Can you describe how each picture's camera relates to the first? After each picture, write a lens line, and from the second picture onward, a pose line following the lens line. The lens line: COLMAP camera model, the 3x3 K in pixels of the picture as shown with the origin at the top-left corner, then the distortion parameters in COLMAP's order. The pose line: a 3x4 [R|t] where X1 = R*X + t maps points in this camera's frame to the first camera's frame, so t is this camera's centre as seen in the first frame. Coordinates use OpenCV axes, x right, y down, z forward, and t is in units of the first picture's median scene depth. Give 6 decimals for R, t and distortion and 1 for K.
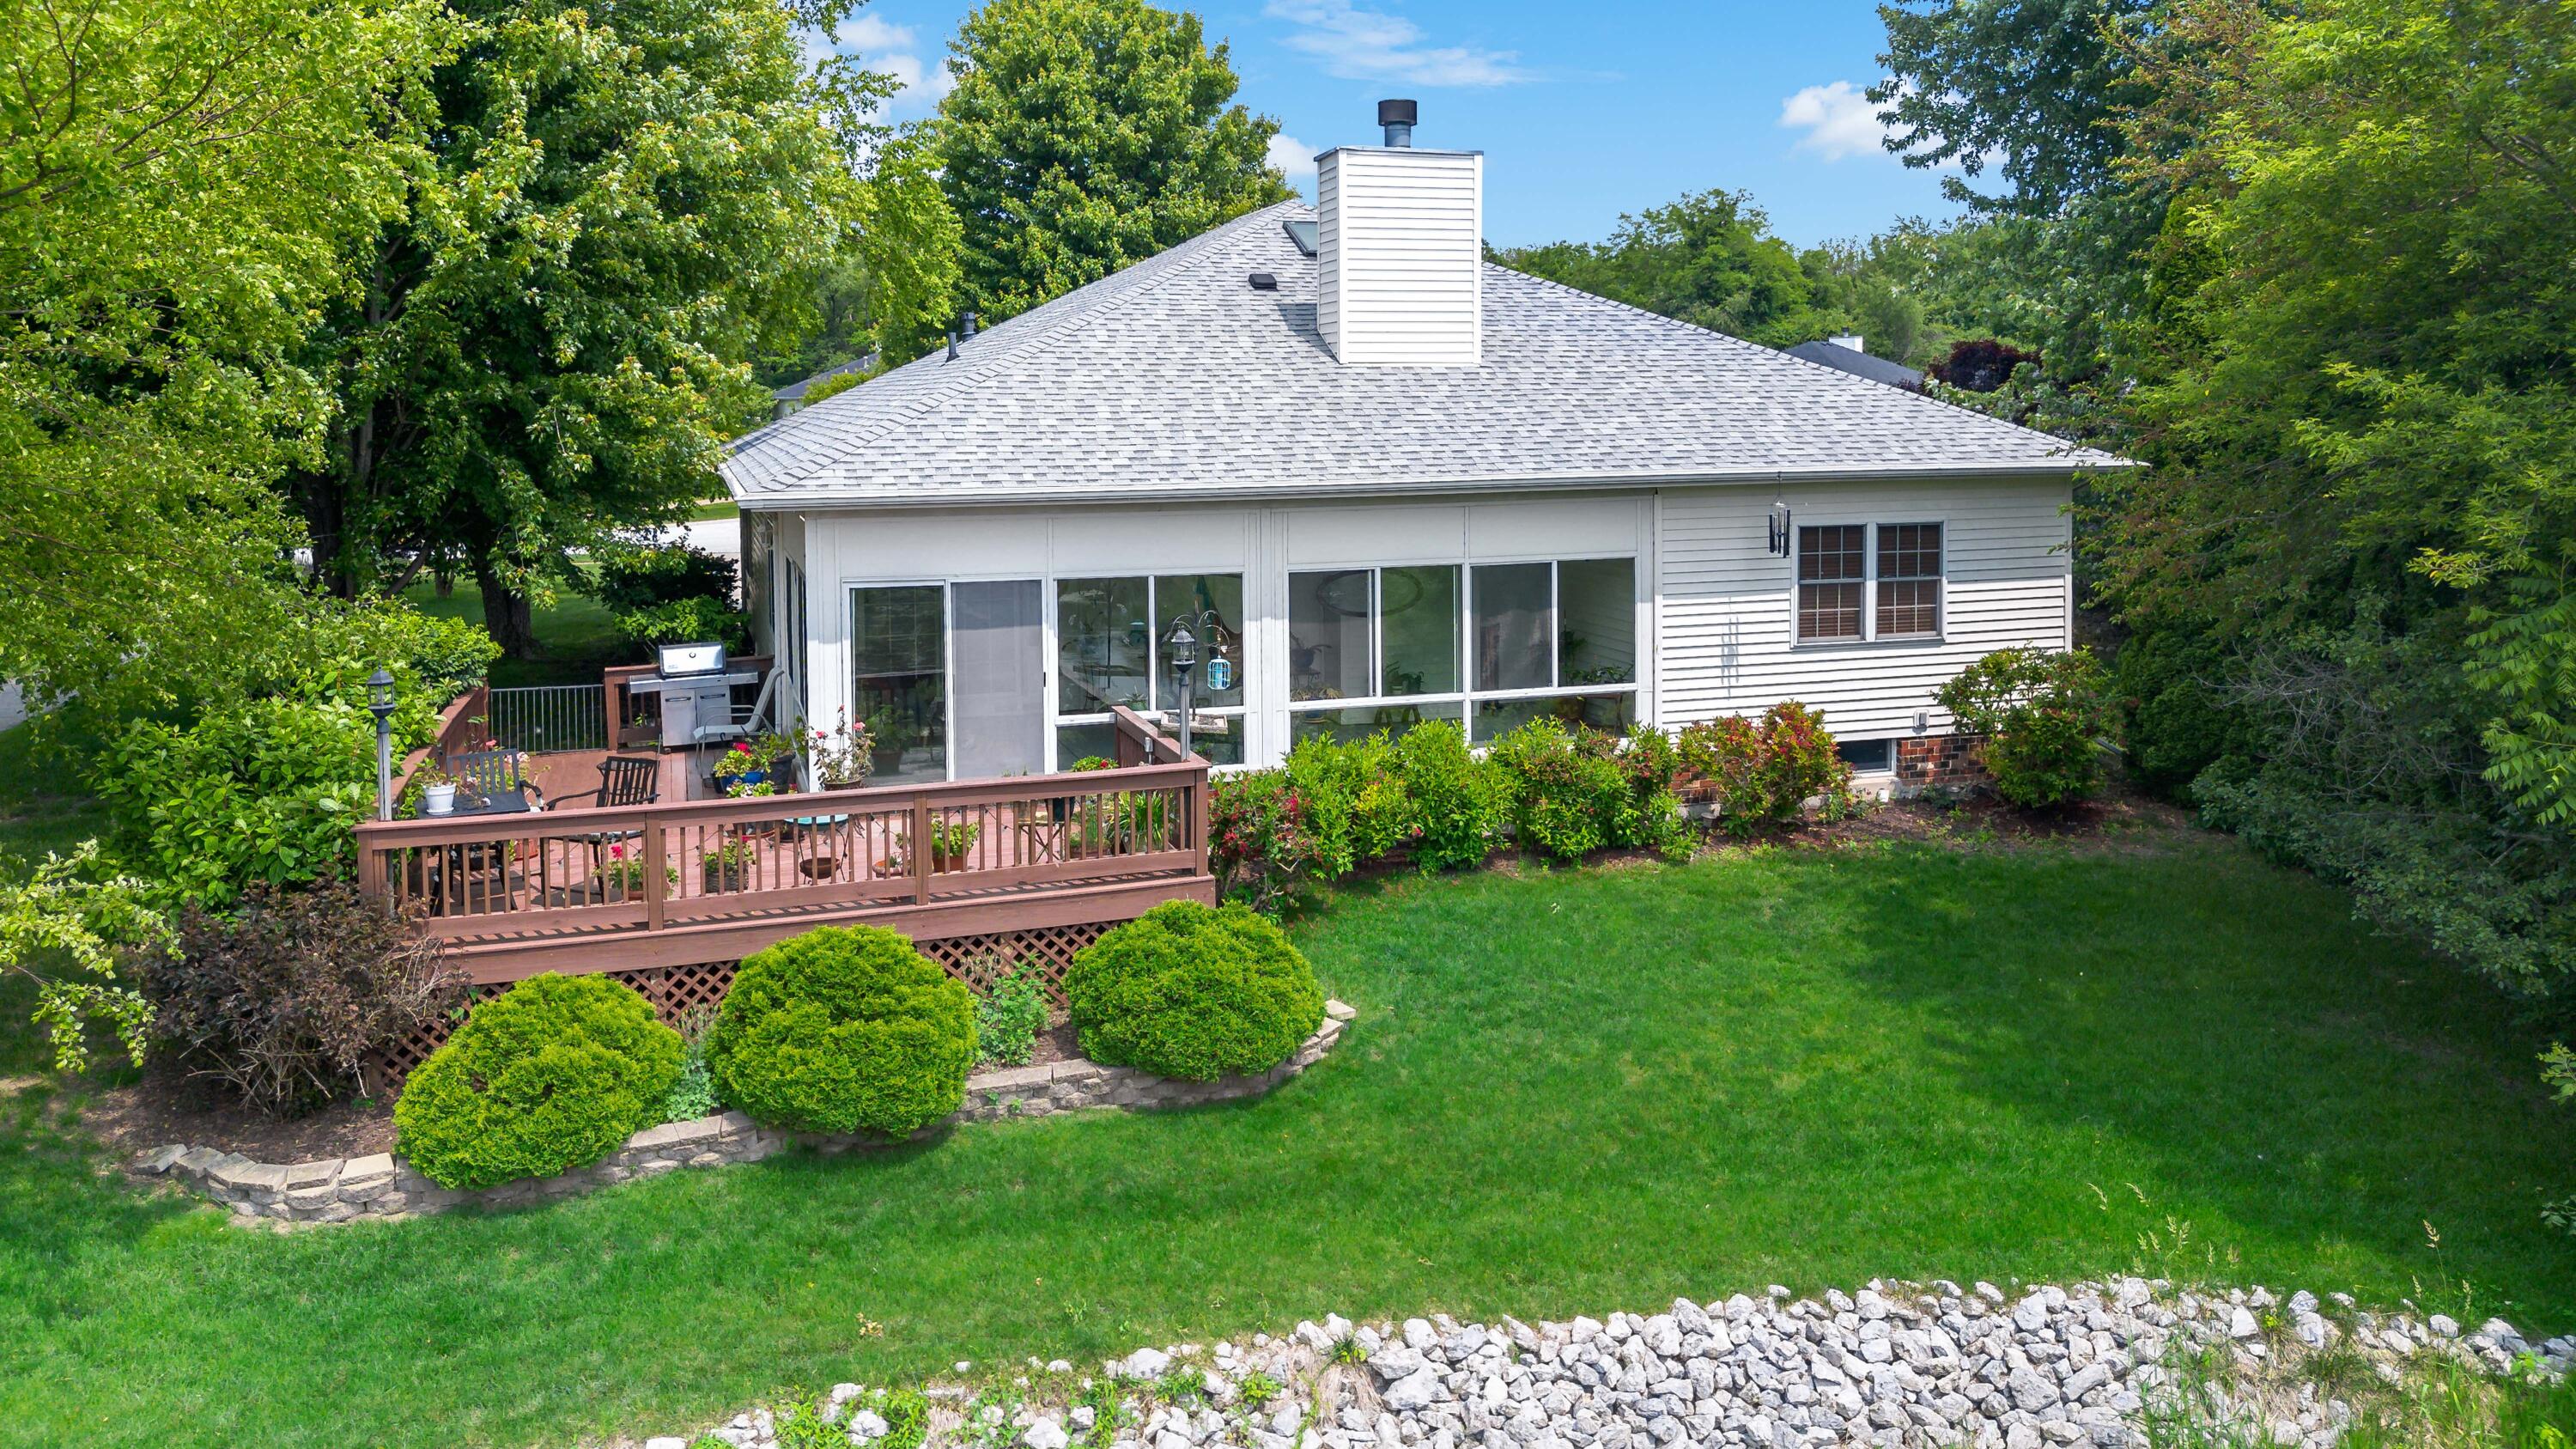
lens RADIAL K [[1881.7, 0, 1288.0], [0, 1881.7, 724.5], [0, 0, 1]] dist [0.009945, 0.006306]
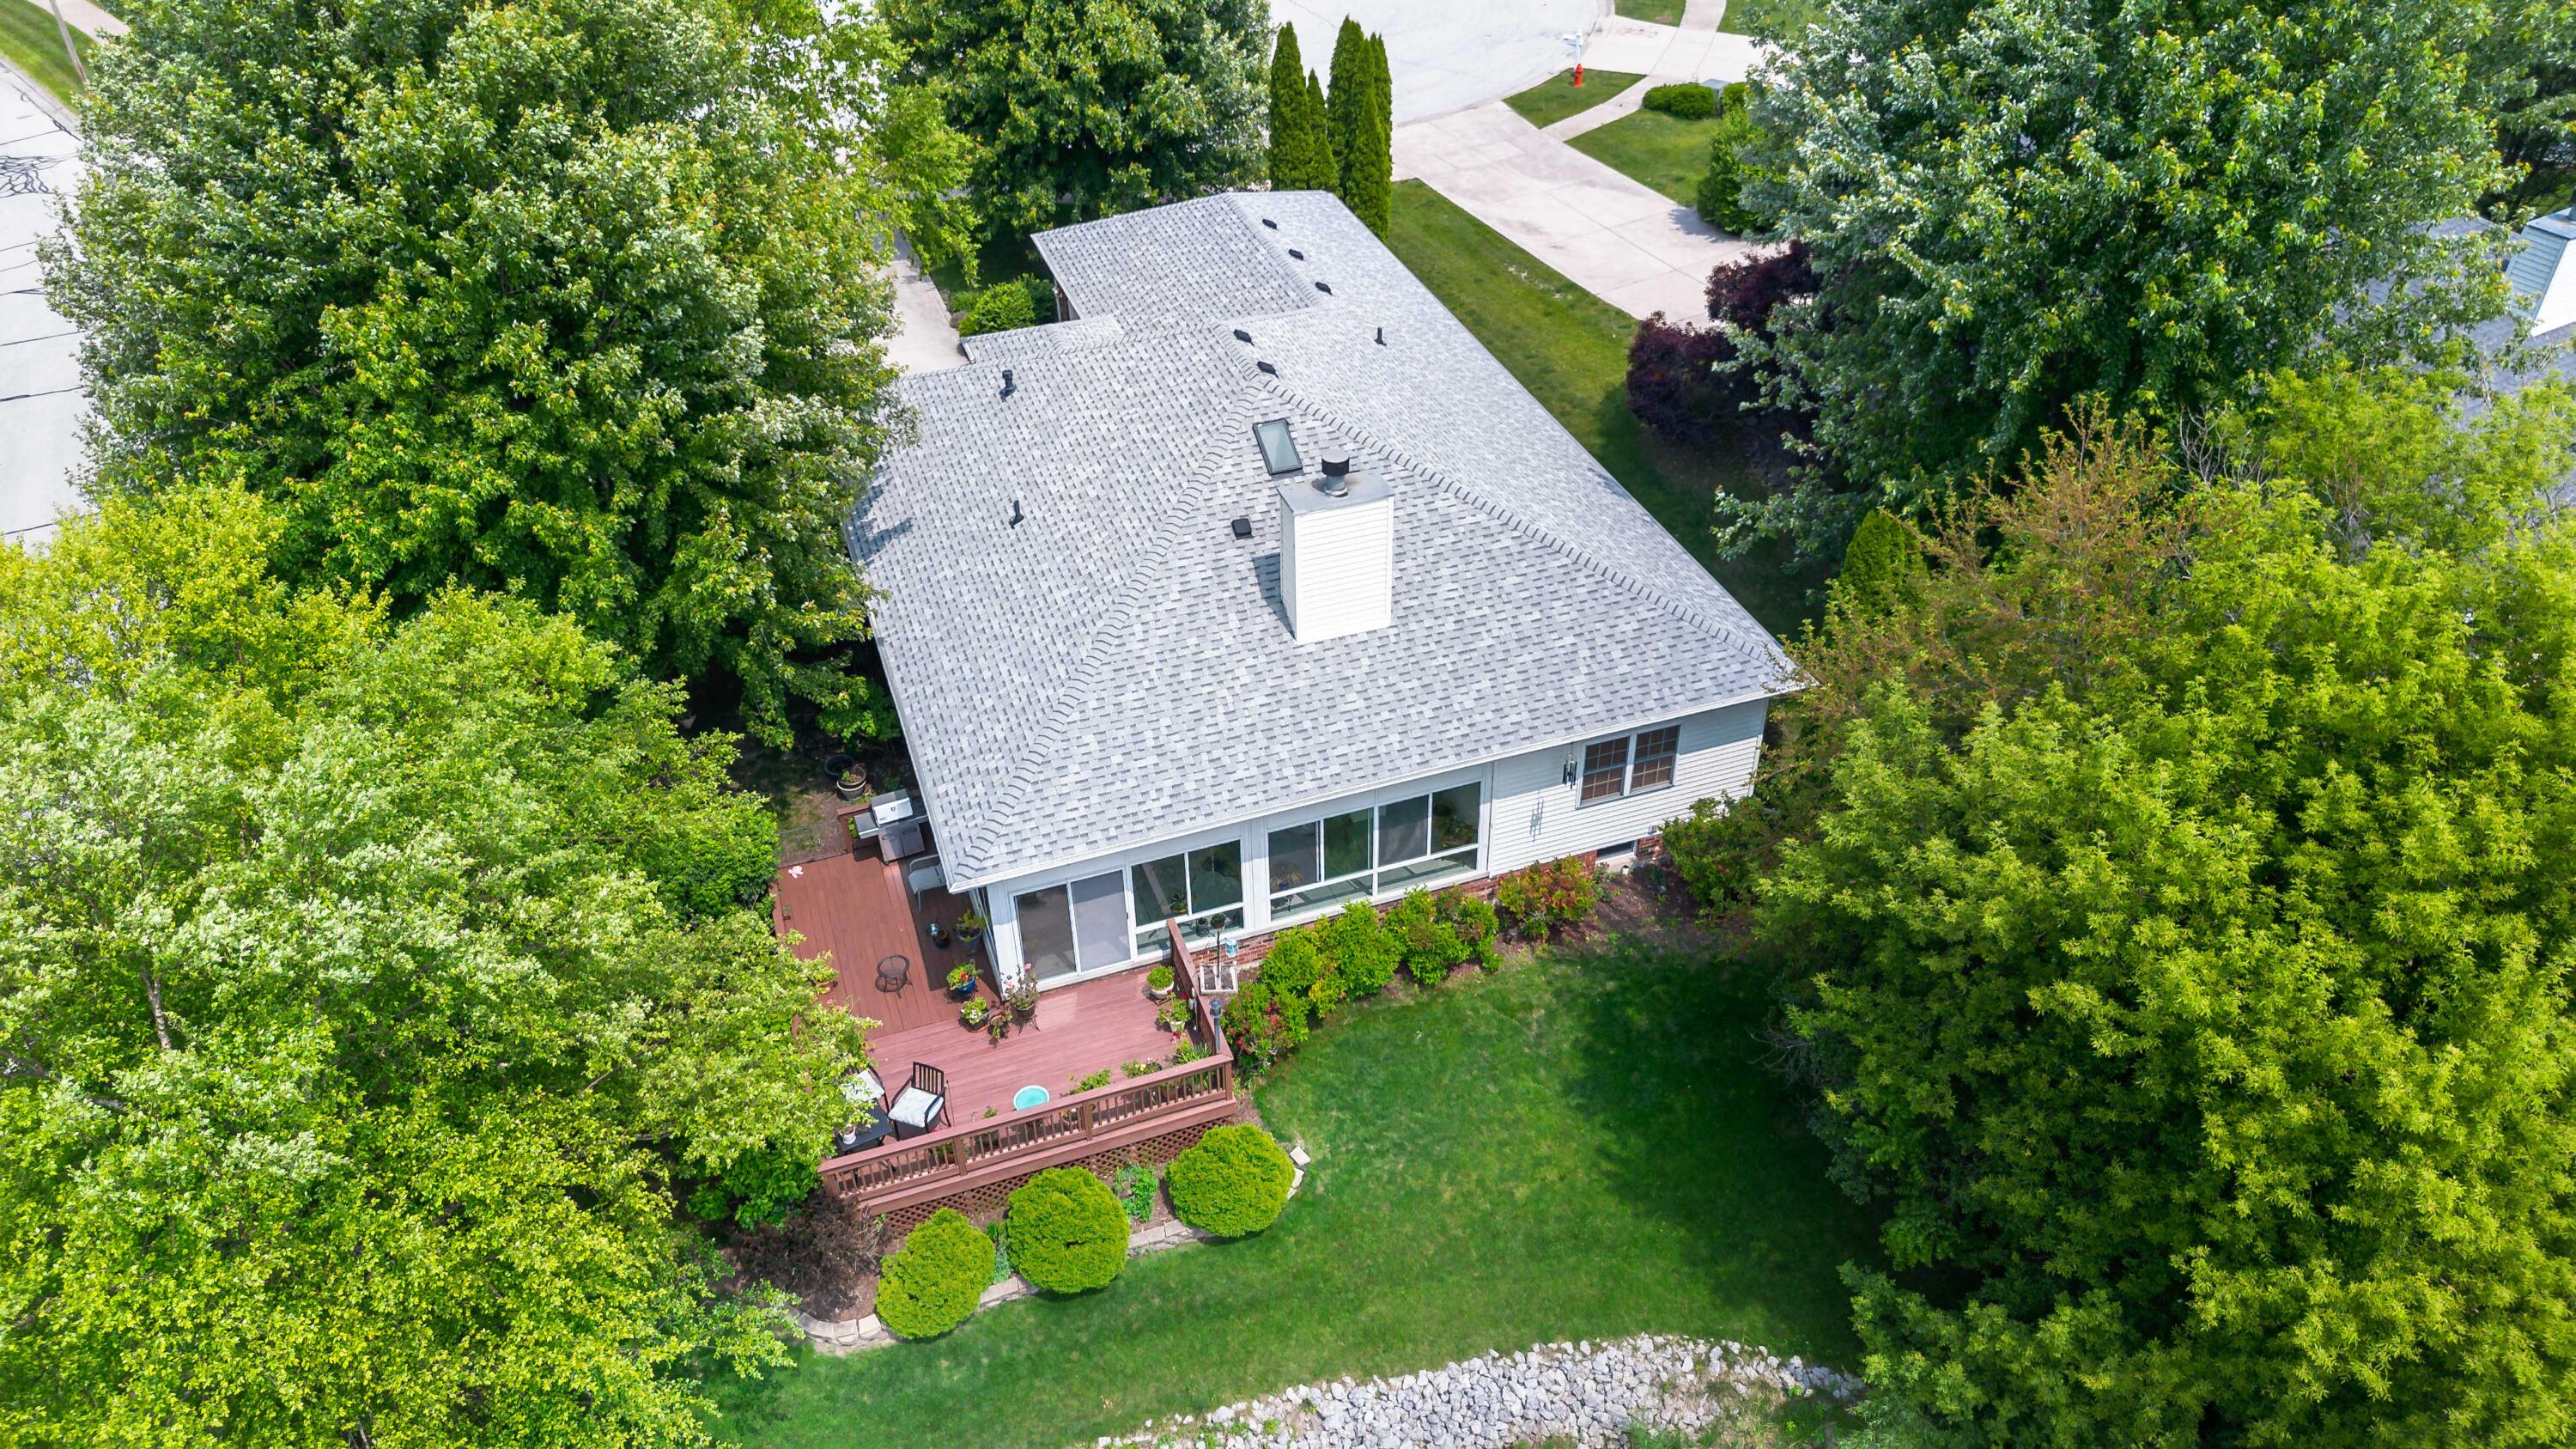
lens RADIAL K [[1881.7, 0, 1288.0], [0, 1881.7, 724.5], [0, 0, 1]] dist [0.009945, 0.006306]
pose [[0.999515, -0.024890, 0.018734, -0.015175], [0.010863, 0.842104, 0.539205, -1.541477], [-0.029197, -0.538740, 0.841966, -0.502930]]
